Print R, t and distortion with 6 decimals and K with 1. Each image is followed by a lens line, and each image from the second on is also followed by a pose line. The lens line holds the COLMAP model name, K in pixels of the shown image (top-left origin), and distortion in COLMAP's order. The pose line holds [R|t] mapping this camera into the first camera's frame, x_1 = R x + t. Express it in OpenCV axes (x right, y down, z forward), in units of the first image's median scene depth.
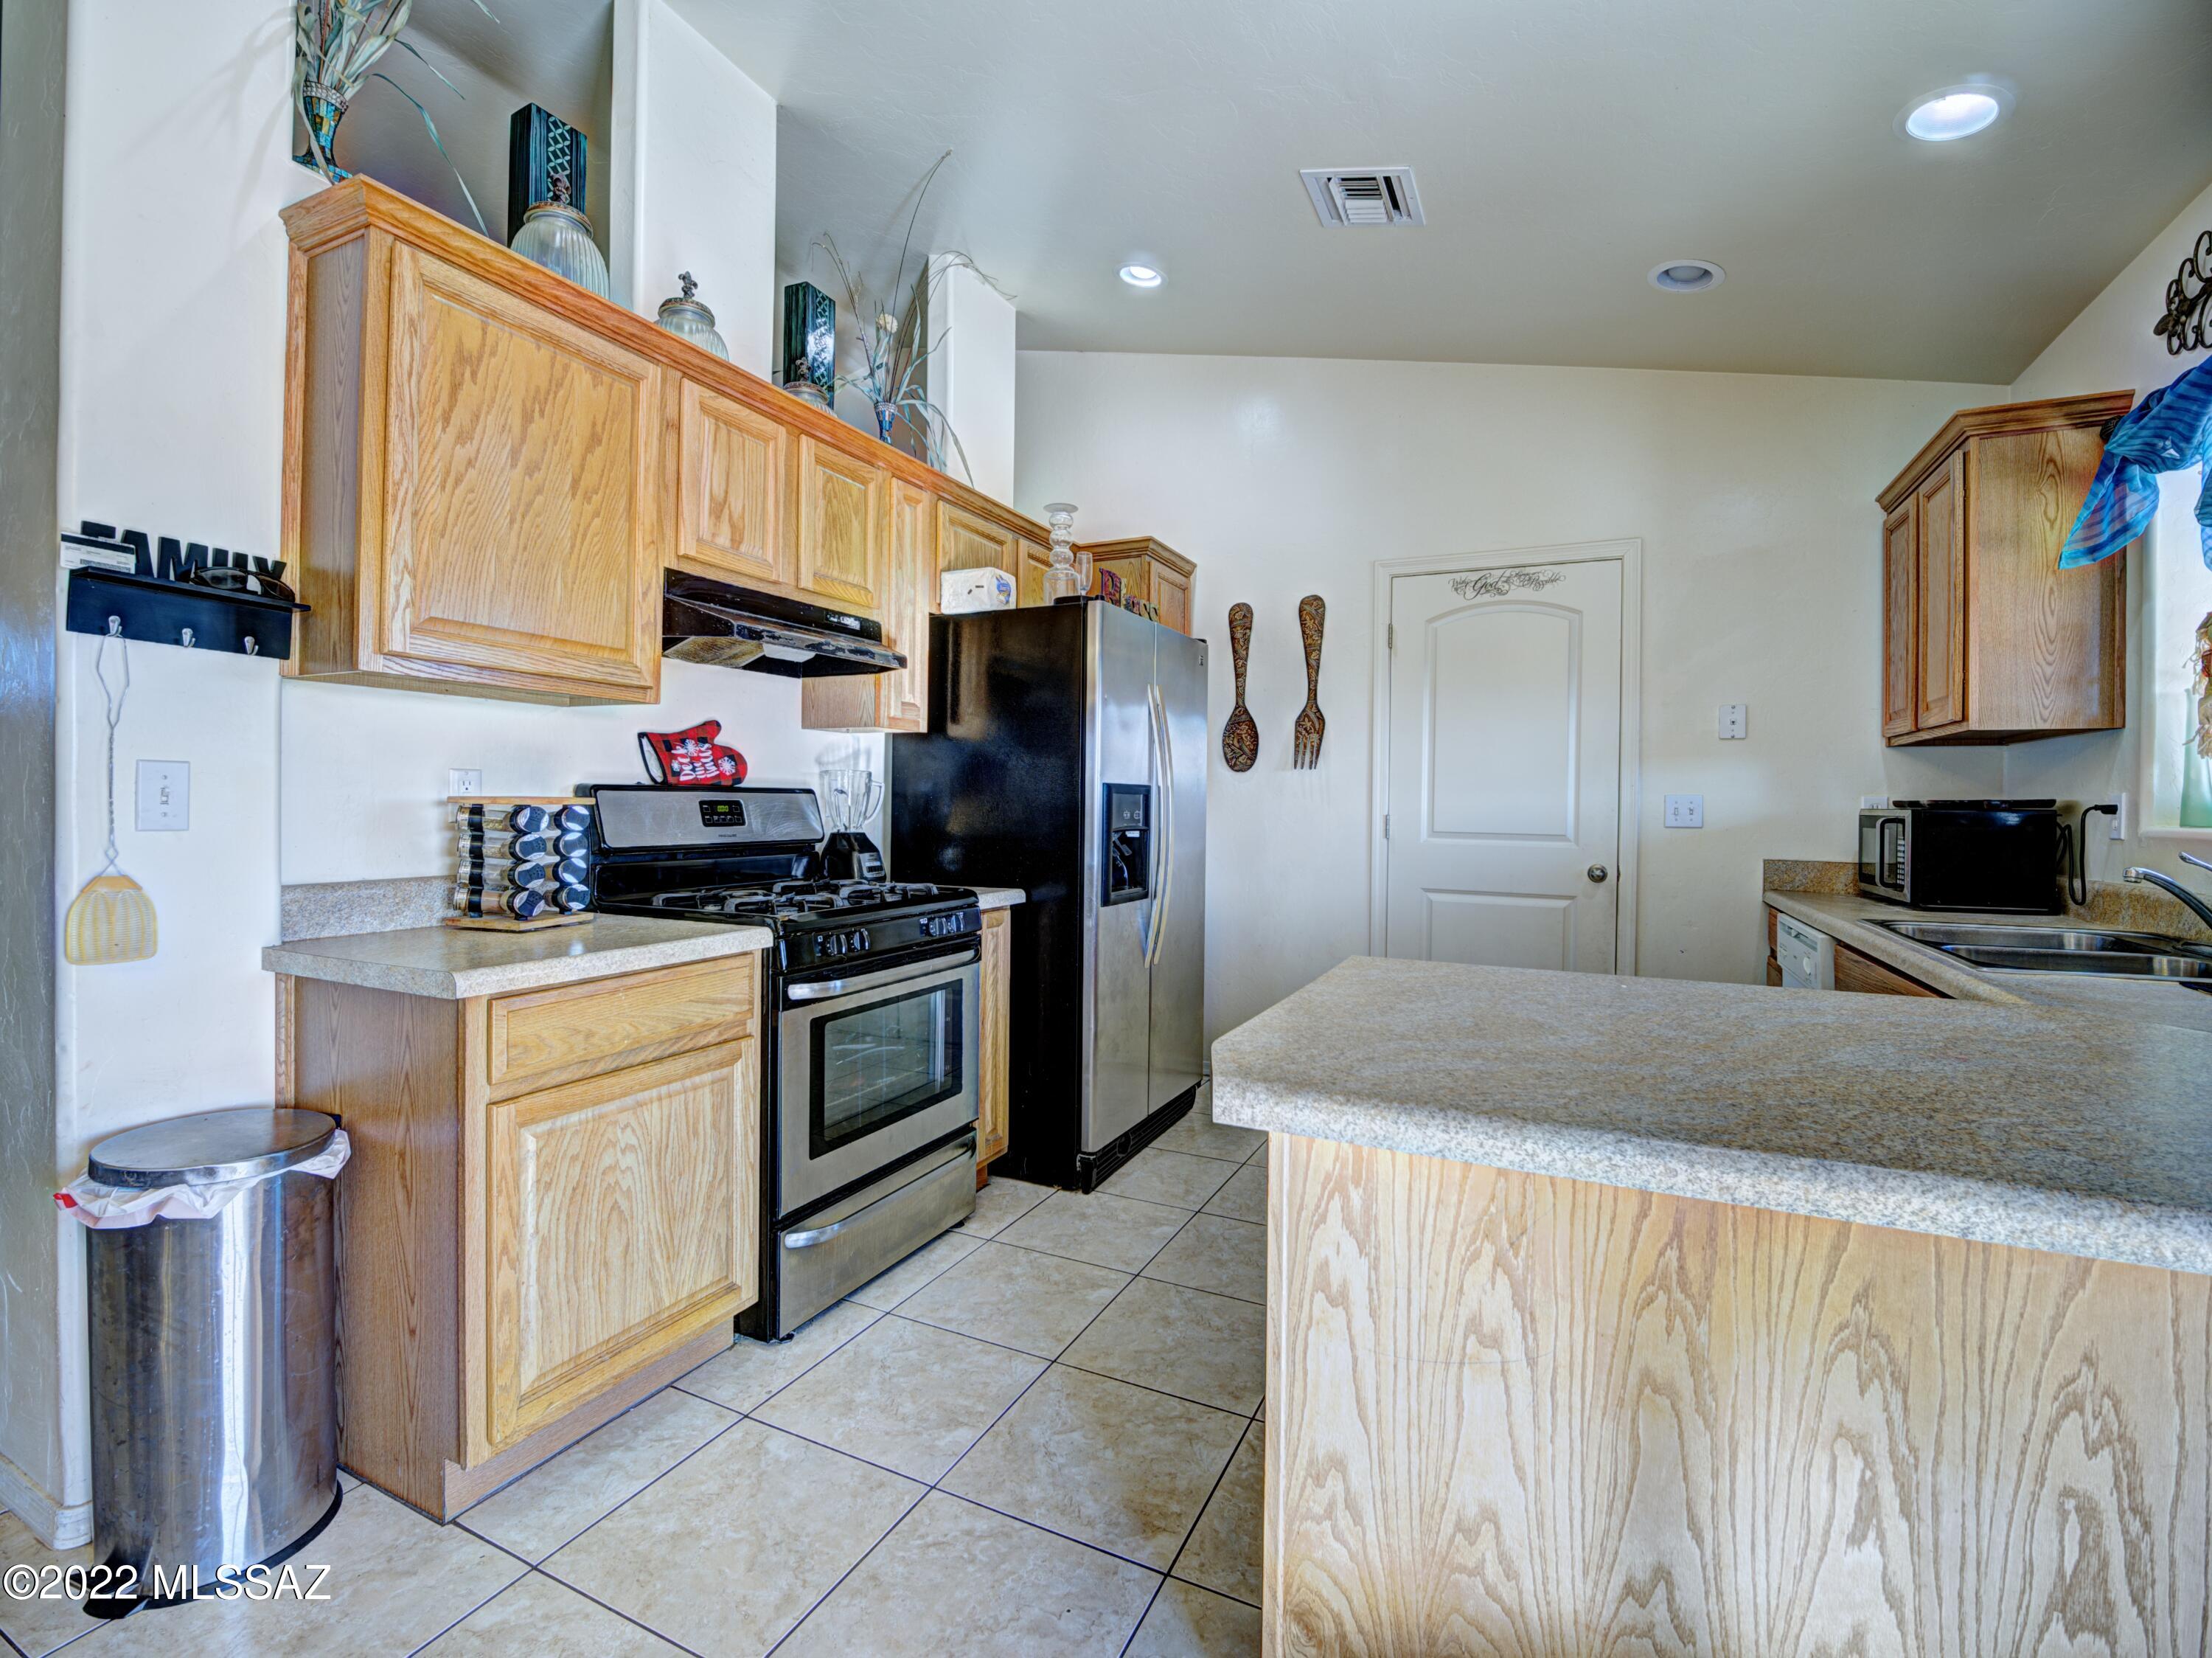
lens RADIAL K [[971.3, 0, 1116.9], [0, 971.3, 819.2], [0, 0, 1]] dist [0.009176, -0.000330]
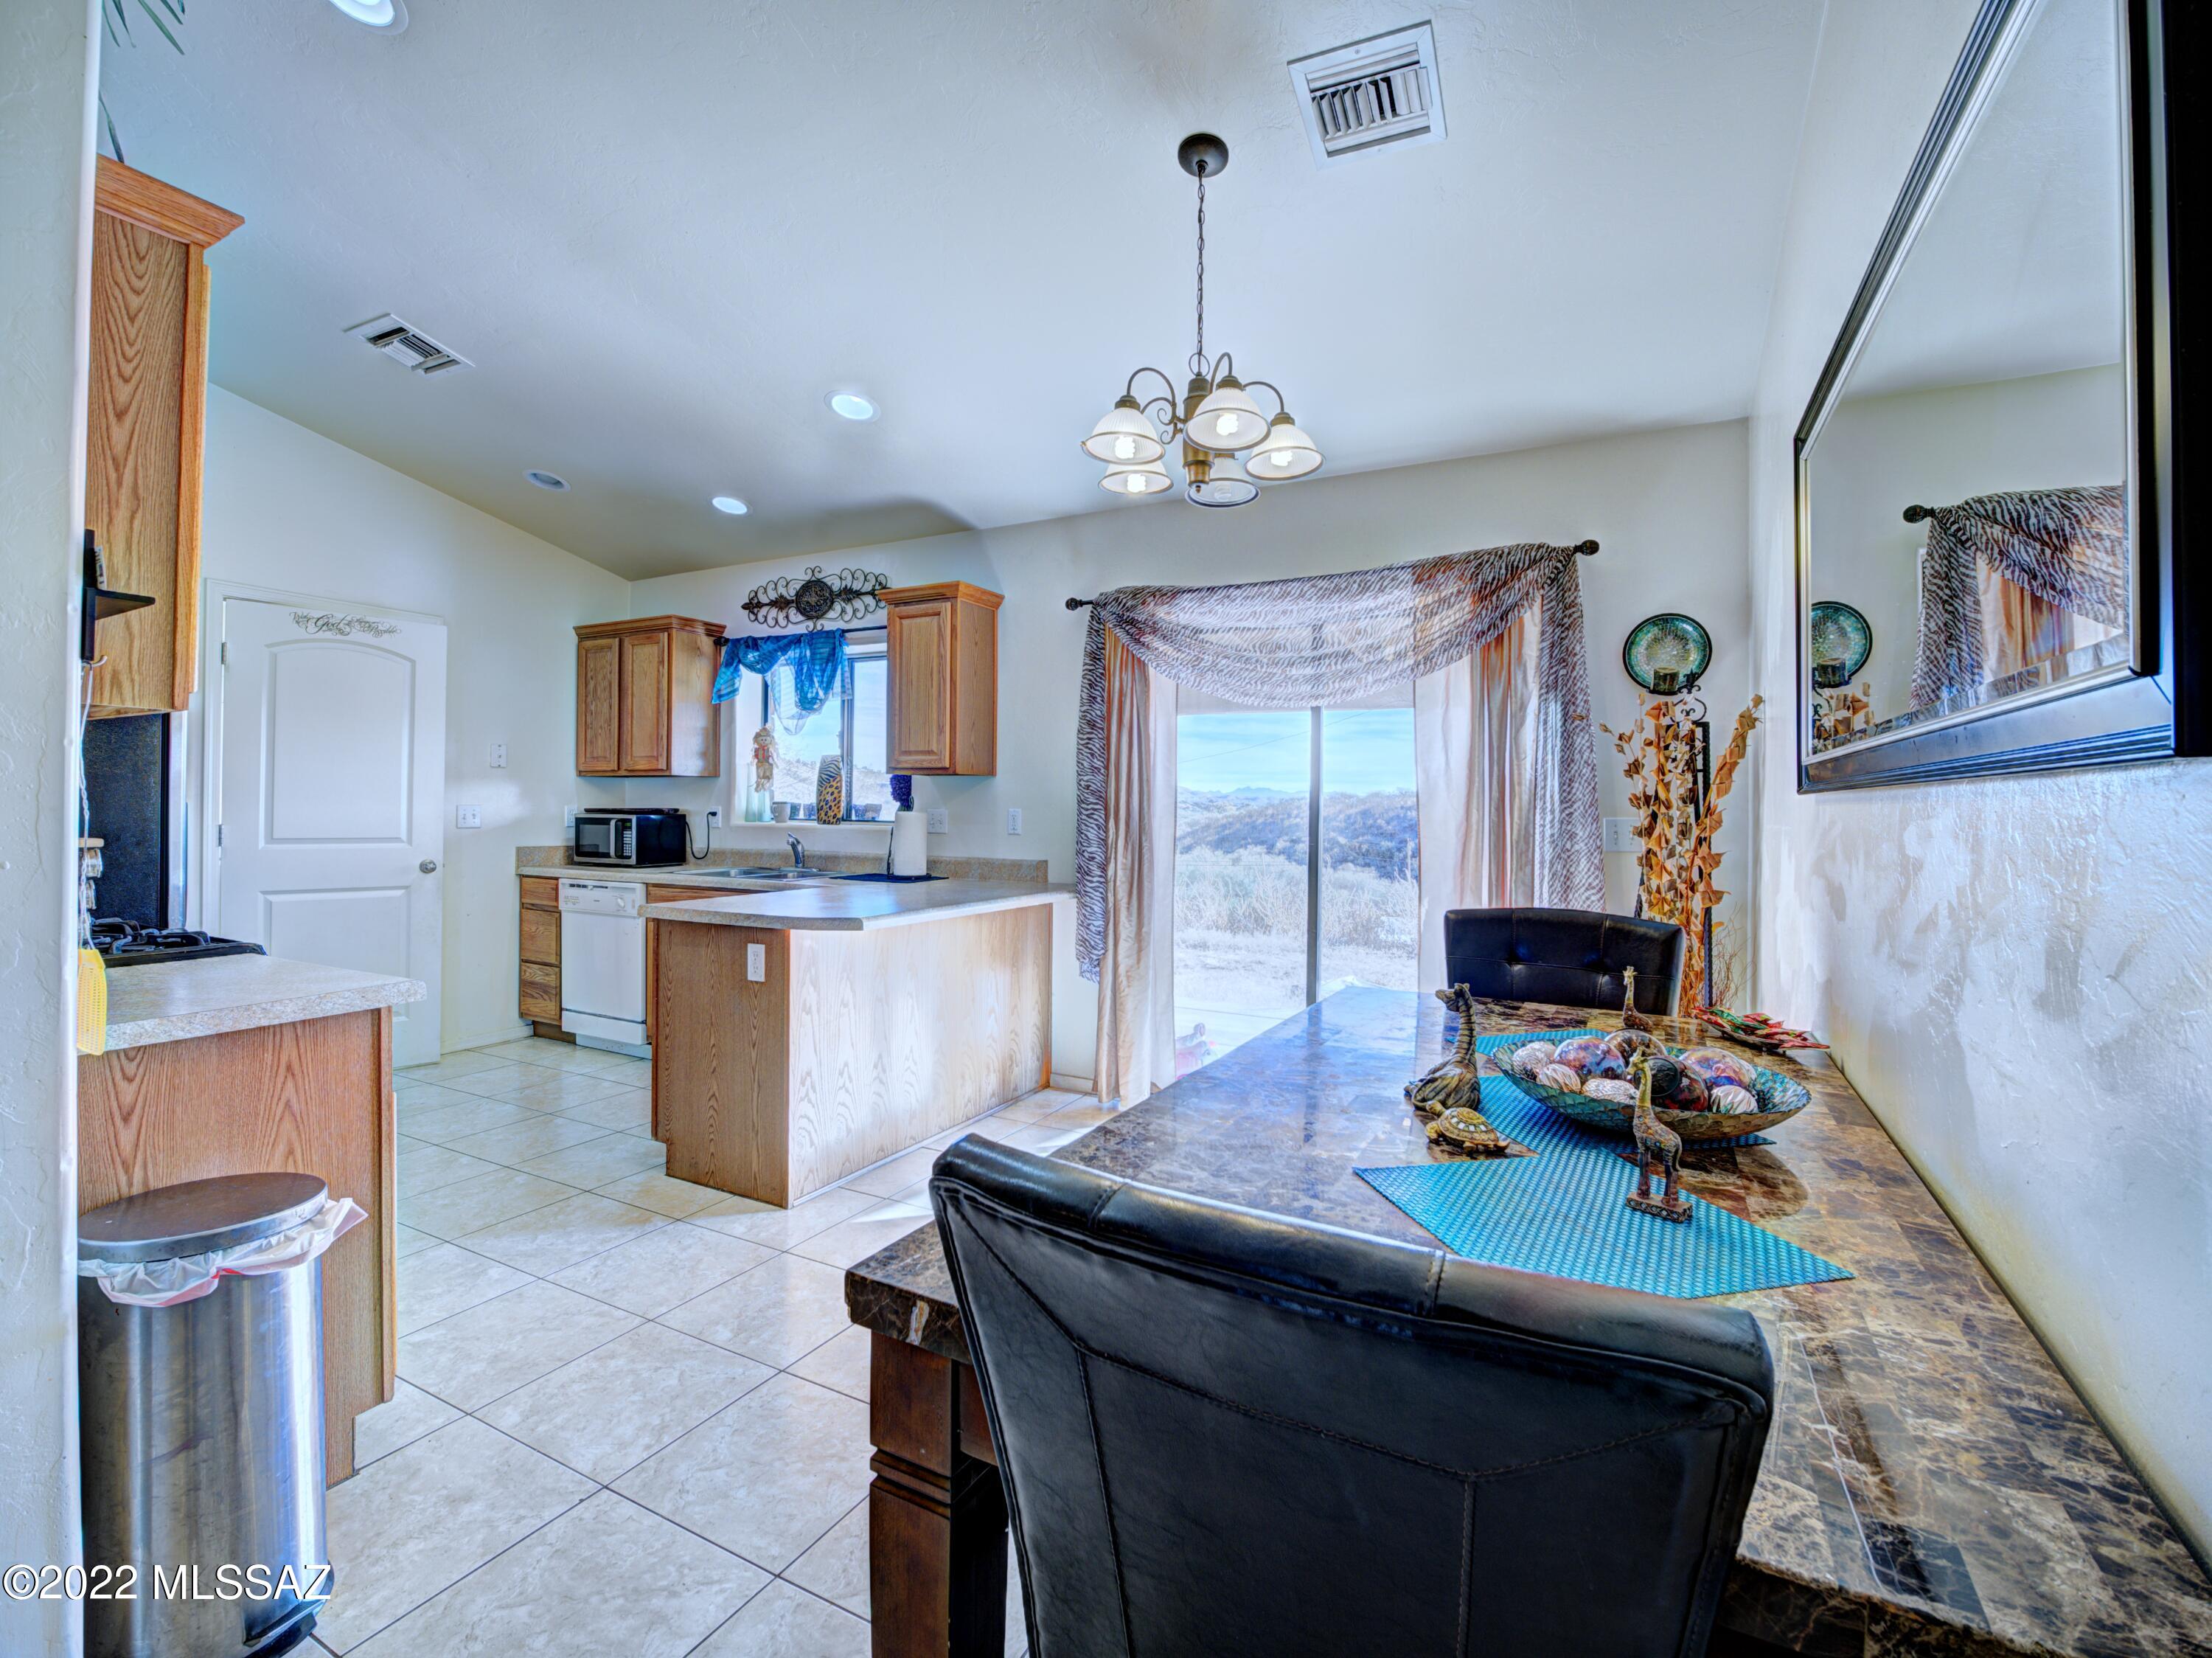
lens RADIAL K [[1018.2, 0, 1109.5], [0, 1018.2, 808.7], [0, 0, 1]] dist [-0.016102, -0.000923]
pose [[0.054375, -0.010101, 0.998470, -0.987637], [0.010002, 0.999904, 0.009571, -0.029560], [-0.998471, 0.009467, 0.054470, 0.012629]]
